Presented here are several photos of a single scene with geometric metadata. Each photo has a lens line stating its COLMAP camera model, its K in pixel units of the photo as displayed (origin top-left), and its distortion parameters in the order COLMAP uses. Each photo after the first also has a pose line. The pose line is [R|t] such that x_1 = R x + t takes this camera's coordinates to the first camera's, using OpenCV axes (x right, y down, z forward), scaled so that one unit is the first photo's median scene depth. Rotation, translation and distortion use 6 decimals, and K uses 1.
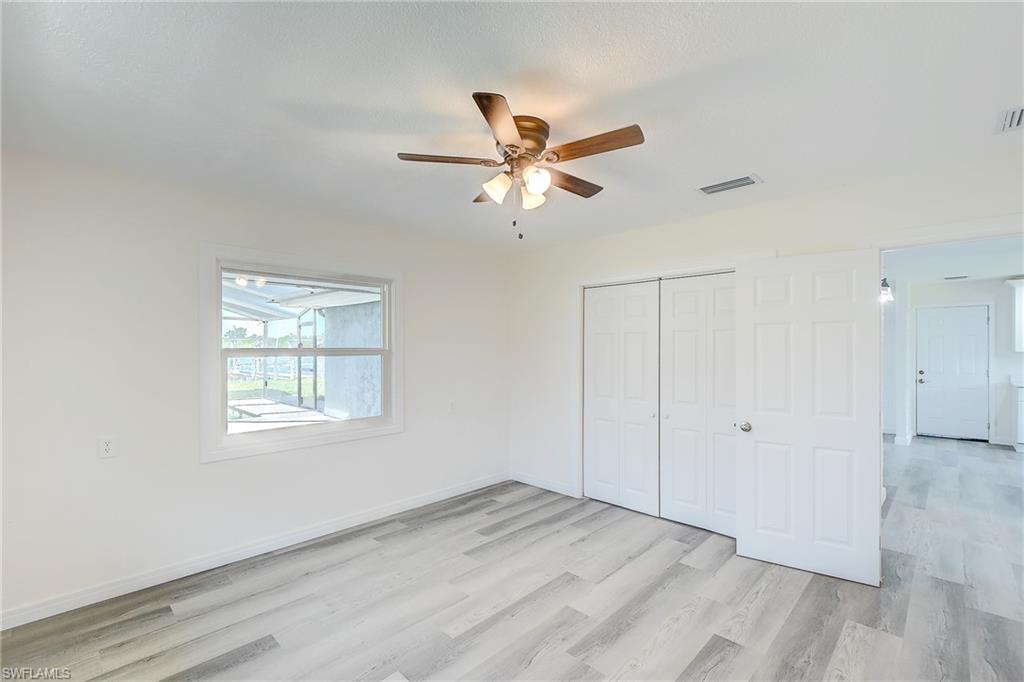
lens RADIAL K [[447.4, 0, 509.9], [0, 447.4, 341.7], [0, 0, 1]] dist [0.003519, -0.003177]
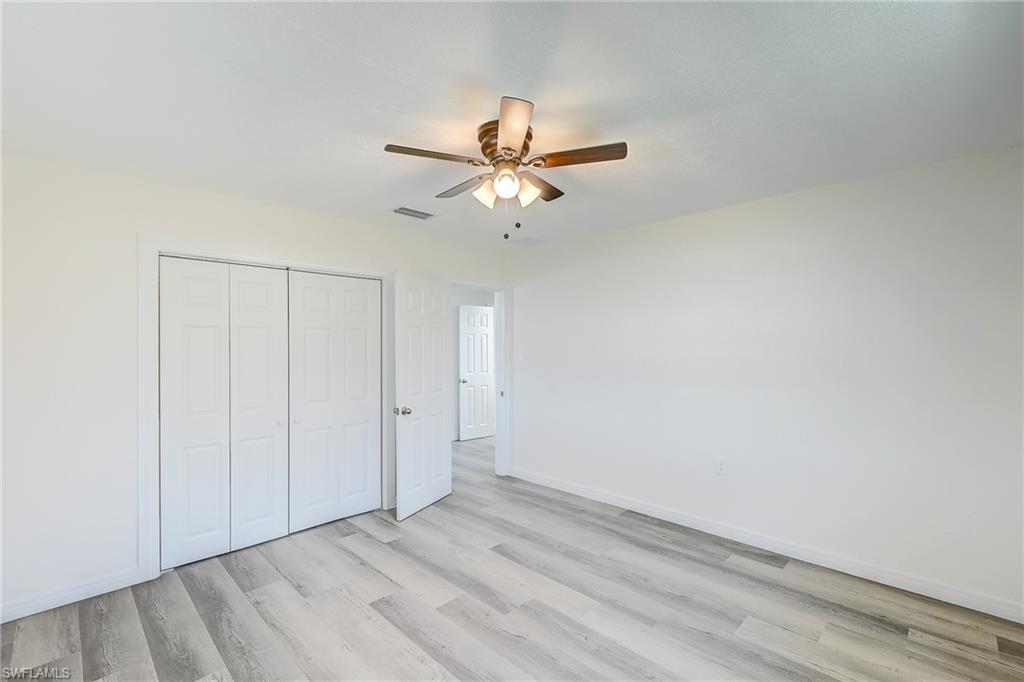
lens RADIAL K [[447.4, 0, 508.2], [0, 447.4, 346.7], [0, 0, 1]] dist [0.003519, -0.003177]
pose [[0.007186, -0.003525, 0.999968, -0.645720], [-0.010962, 0.999933, 0.003603, 0.007533], [-0.999914, -0.010988, 0.007147, 0.639510]]
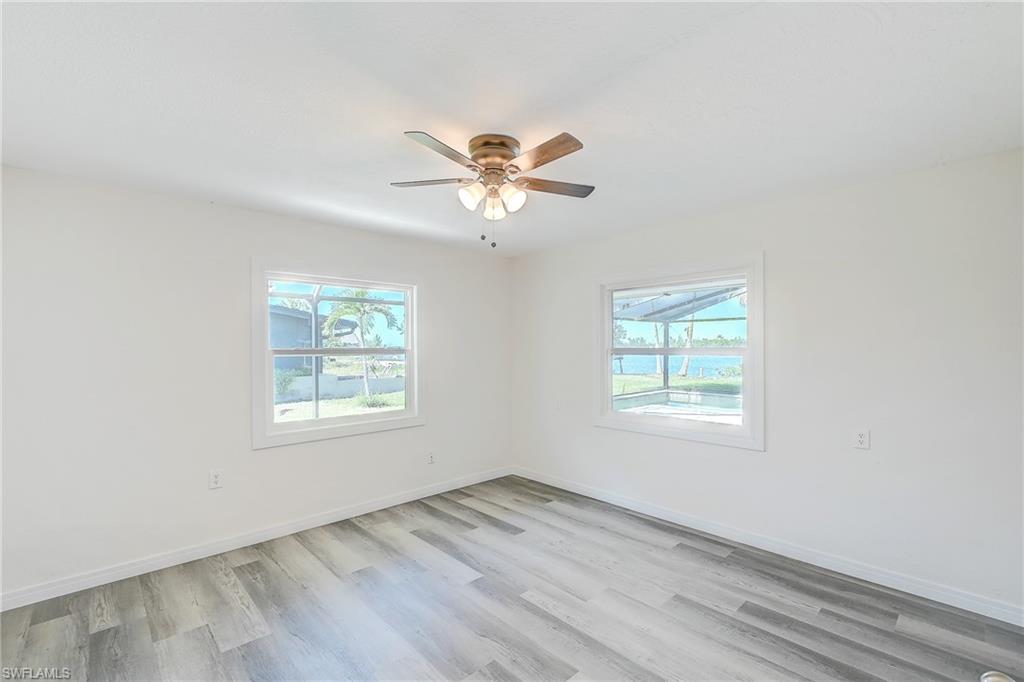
lens RADIAL K [[447.4, 0, 513.2], [0, 447.4, 344.3], [0, 0, 1]] dist [0.003519, -0.003177]
pose [[-0.037650, -0.005835, -0.999274, 0.711359], [0.015318, 0.999862, -0.006416, 0.007451], [0.999174, -0.015548, -0.037556, 0.702370]]
